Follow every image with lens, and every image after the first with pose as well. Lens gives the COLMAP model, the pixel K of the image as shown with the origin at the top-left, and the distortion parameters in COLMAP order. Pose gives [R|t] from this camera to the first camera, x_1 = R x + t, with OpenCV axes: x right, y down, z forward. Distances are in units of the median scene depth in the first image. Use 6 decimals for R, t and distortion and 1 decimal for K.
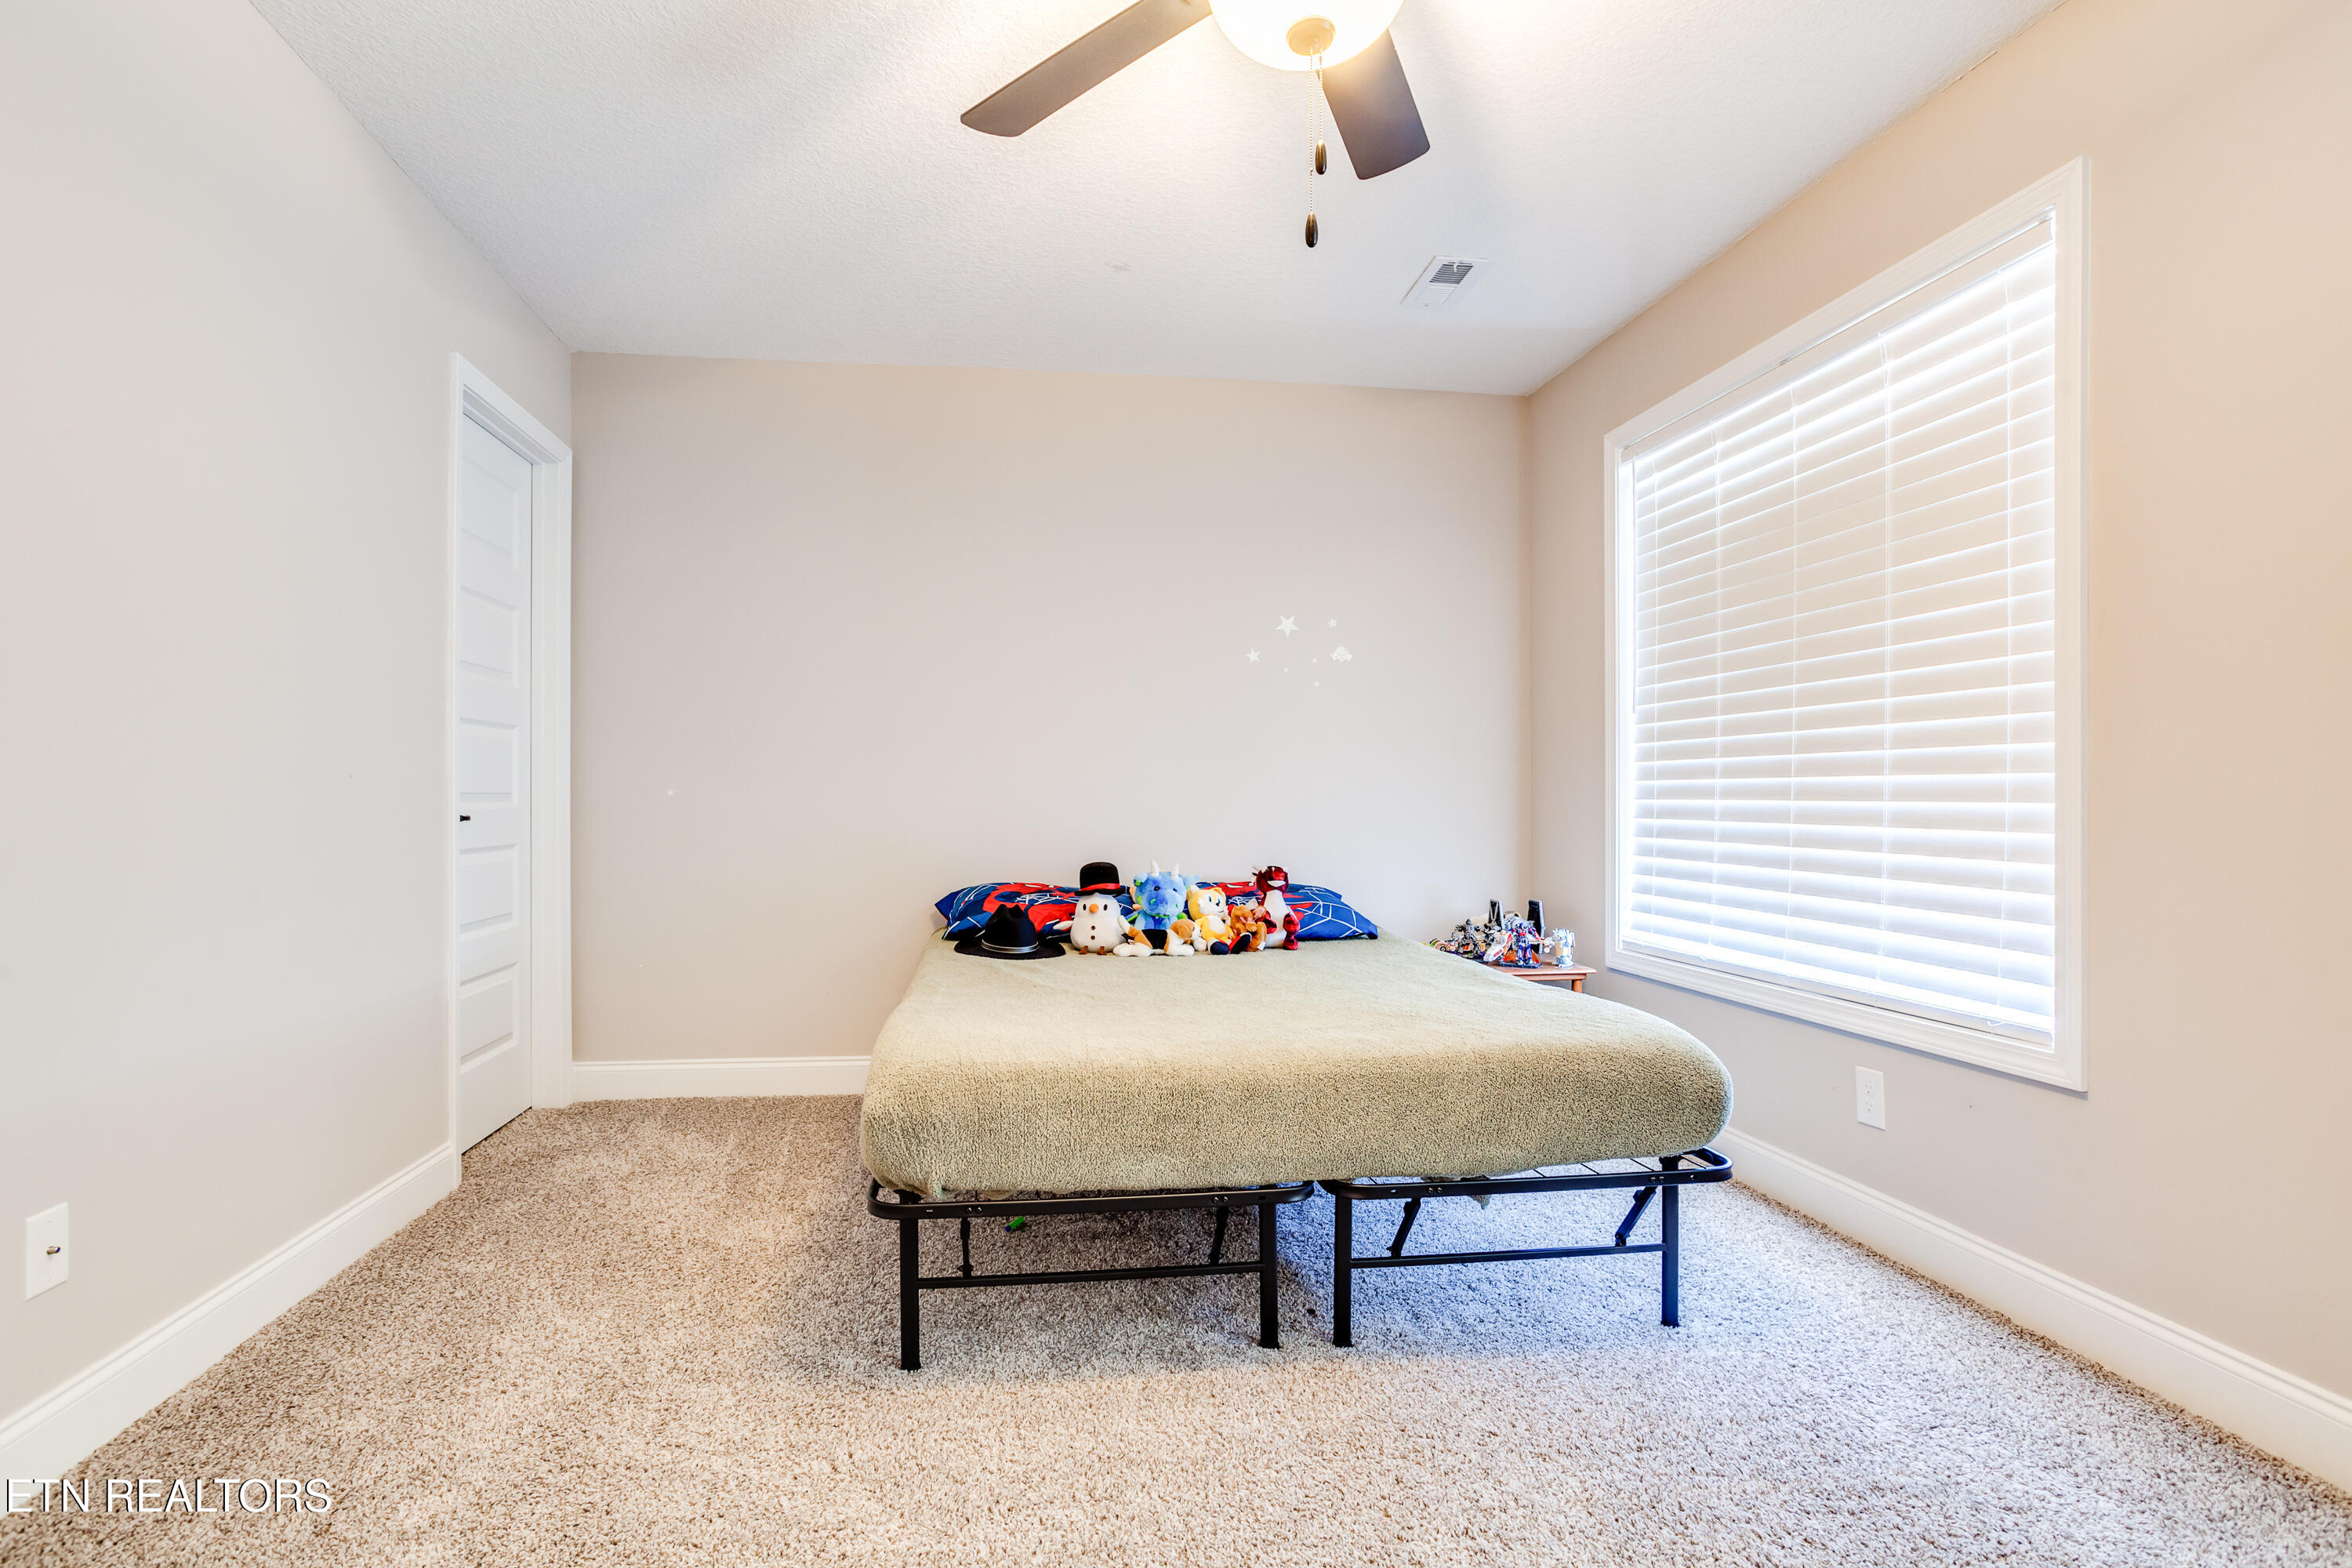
lens RADIAL K [[1171.7, 0, 1133.0], [0, 1171.7, 794.8], [0, 0, 1]] dist [-0.046273, 0.029370]
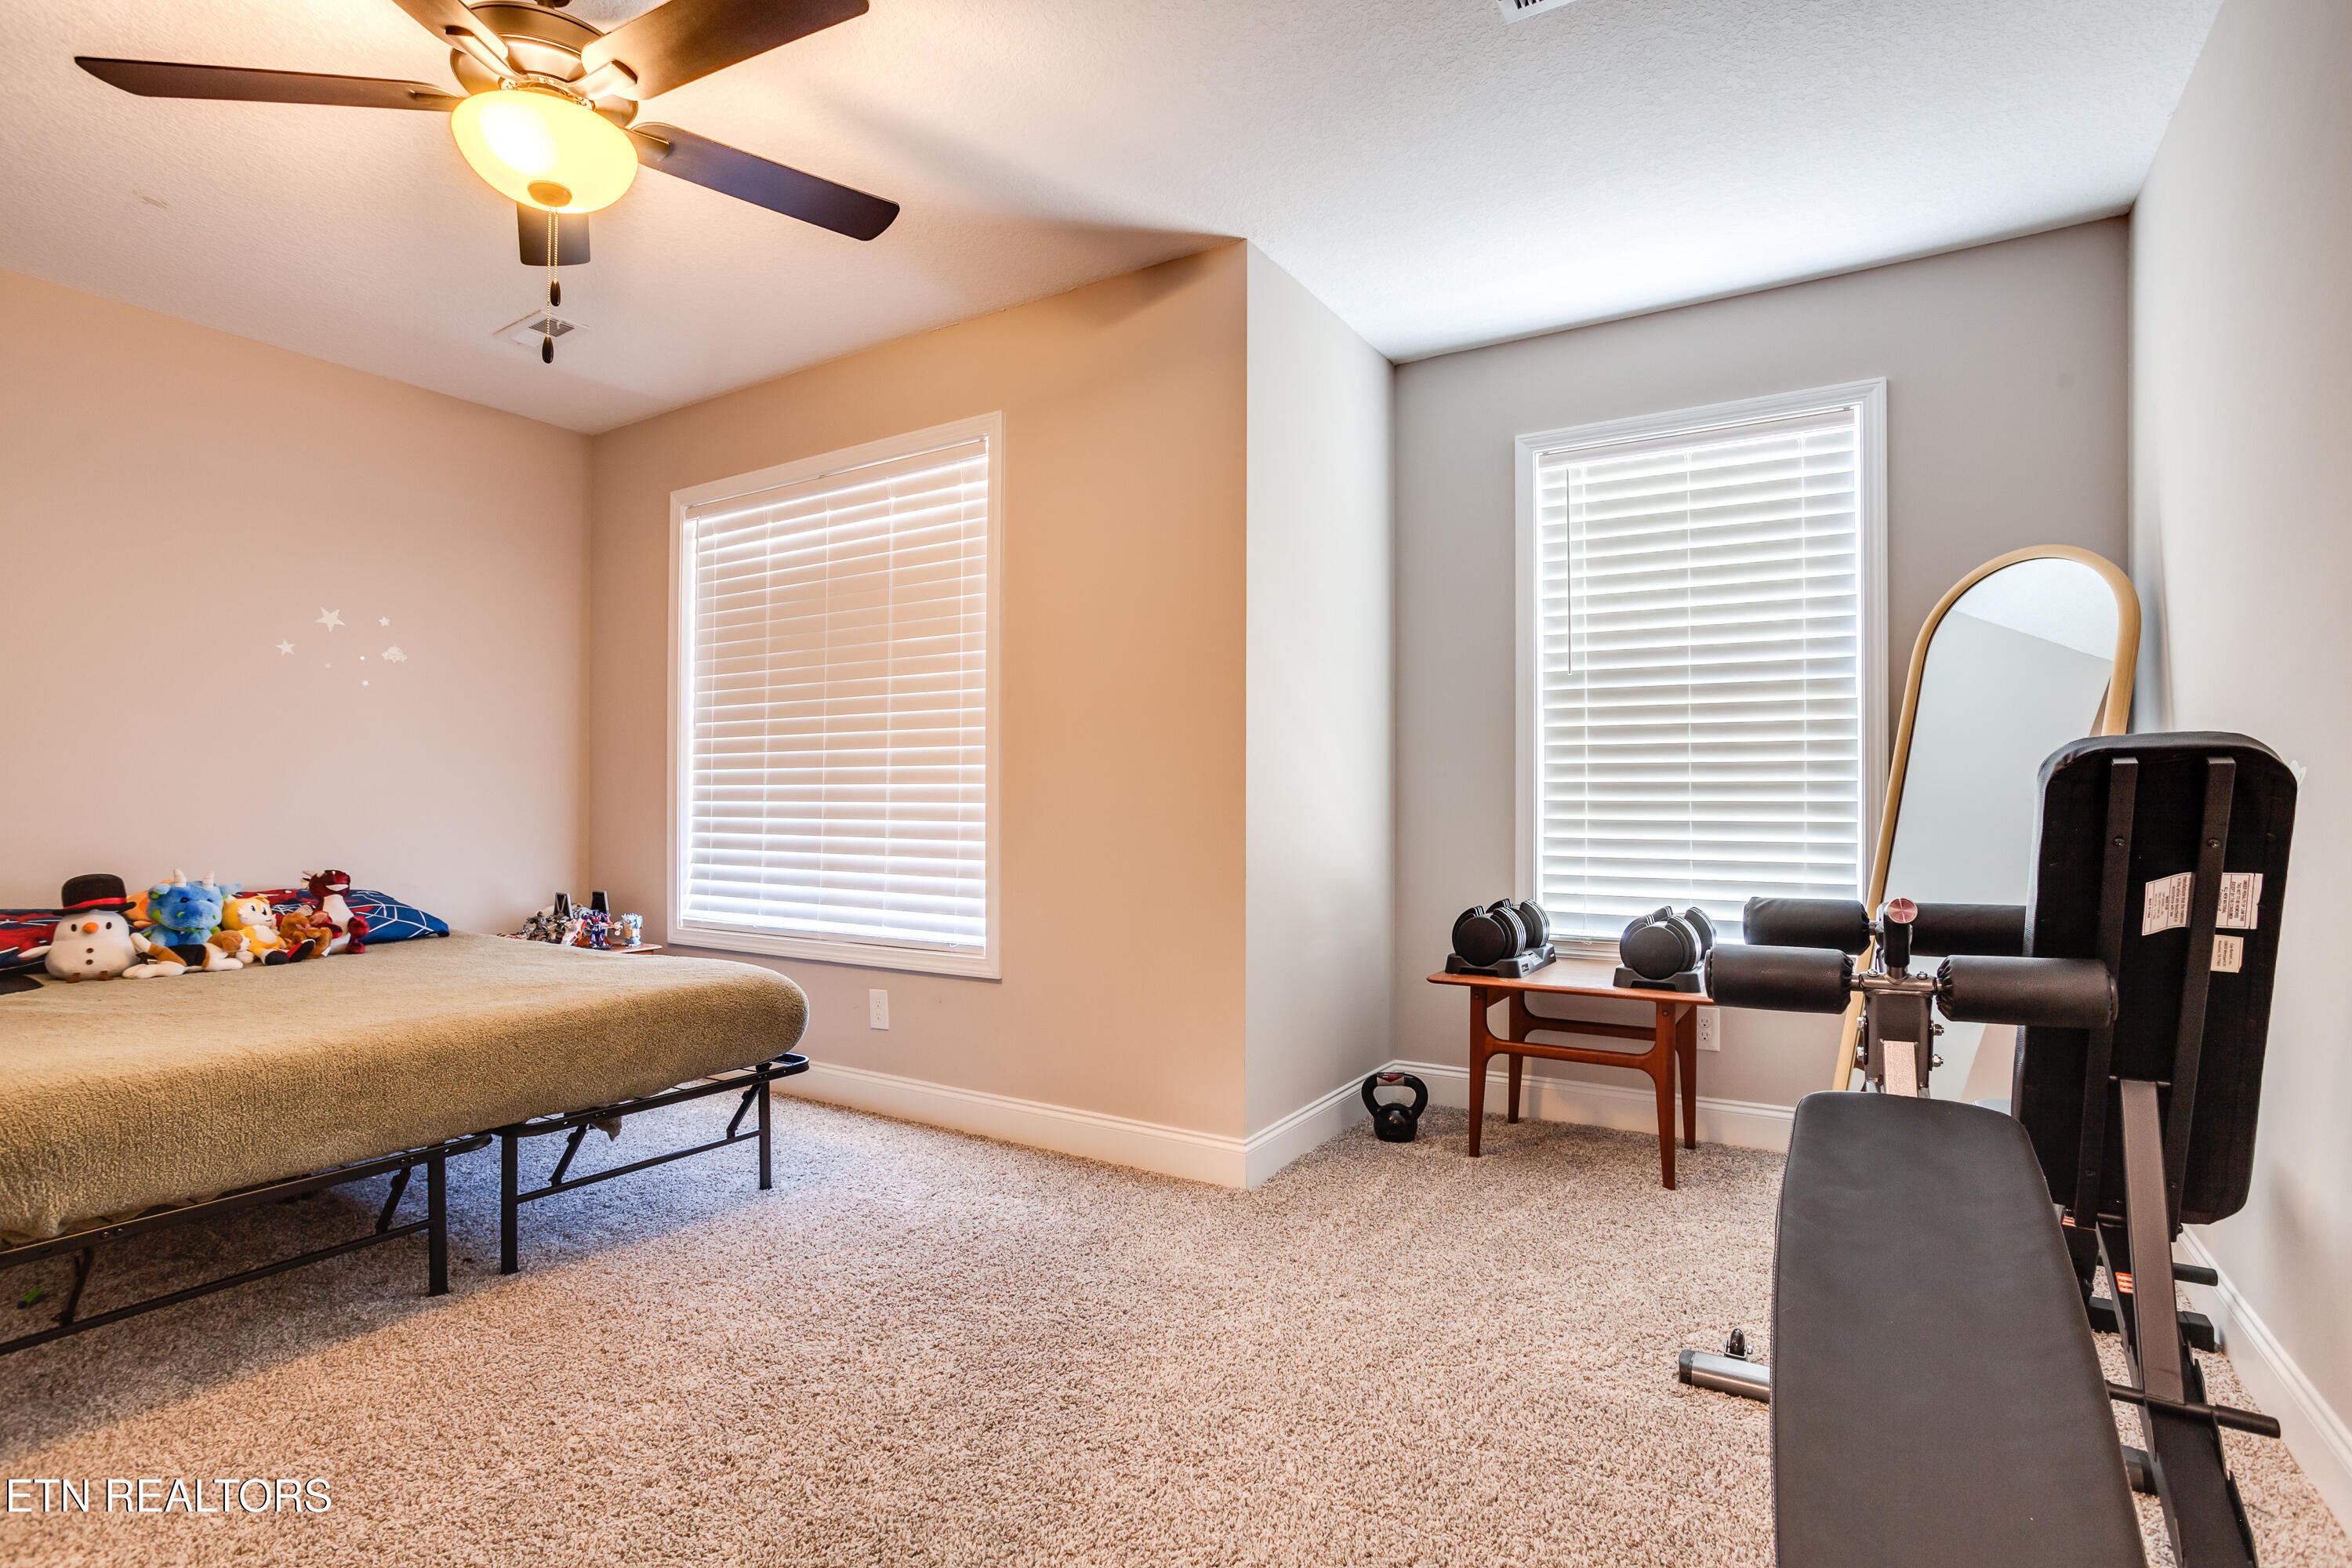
lens RADIAL K [[1171.7, 0, 1175.9], [0, 1171.7, 784.5], [0, 0, 1]] dist [-0.046273, 0.029370]
pose [[0.640048, 0.010124, 0.768269, -0.260338], [-0.001374, 0.999927, -0.012032, 0.001214], [-0.768334, 0.006645, 0.640015, -0.228107]]
